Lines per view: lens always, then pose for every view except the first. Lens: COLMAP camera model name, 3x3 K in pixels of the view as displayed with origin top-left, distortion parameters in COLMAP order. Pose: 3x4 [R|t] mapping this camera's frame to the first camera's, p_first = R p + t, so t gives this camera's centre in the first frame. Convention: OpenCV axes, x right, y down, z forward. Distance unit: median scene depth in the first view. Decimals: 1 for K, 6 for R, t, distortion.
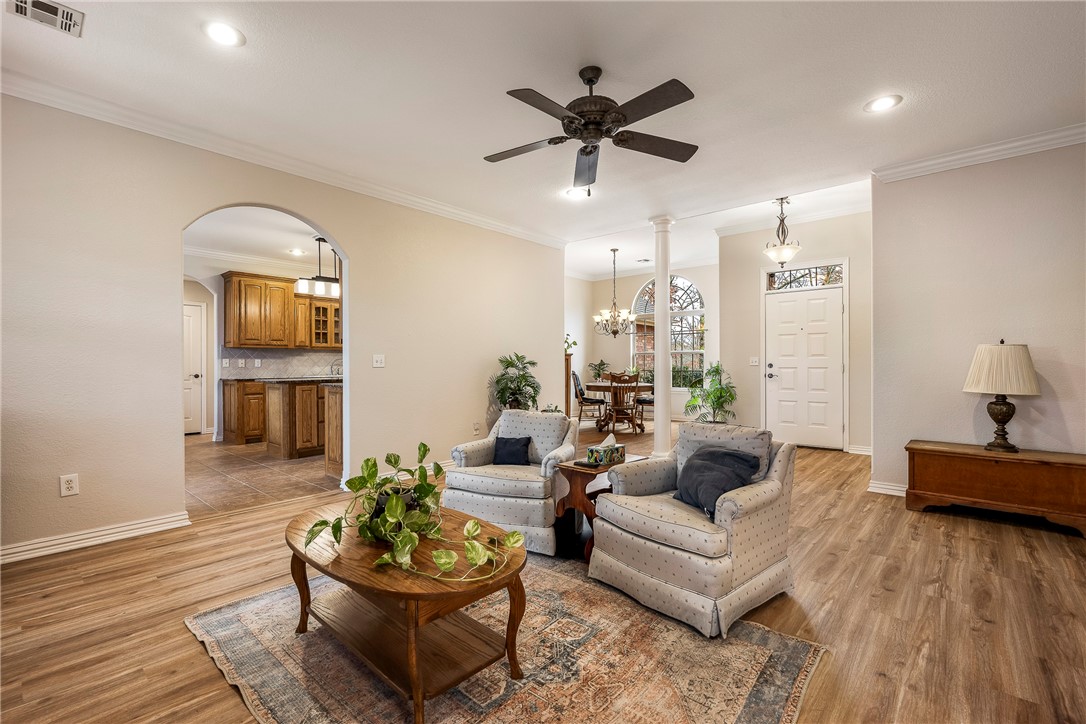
lens RADIAL K [[473.7, 0, 527.5], [0, 473.7, 362.6], [0, 0, 1]] dist [-0.004522, 0.001790]
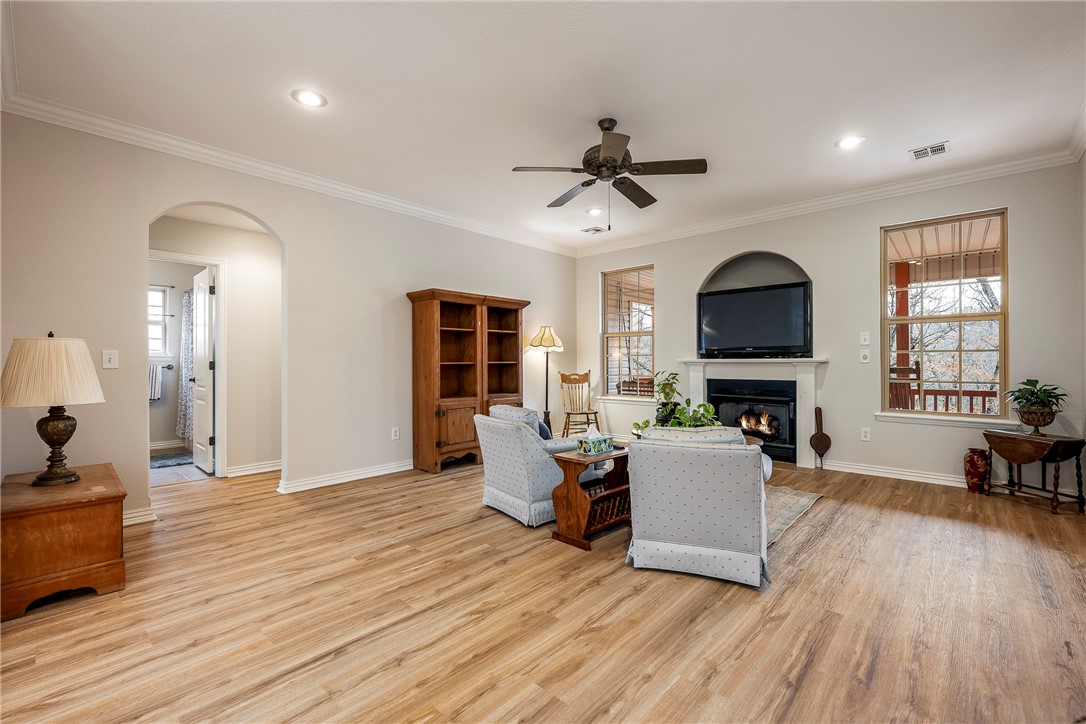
lens RADIAL K [[473.7, 0, 537.5], [0, 473.7, 362.6], [0, 0, 1]] dist [-0.004522, 0.001790]
pose [[-0.999923, 0.007724, 0.009728, 0.238477], [0.007718, 0.999970, -0.000612, 0.005265], [-0.009732, -0.000537, -0.999952, 1.717867]]
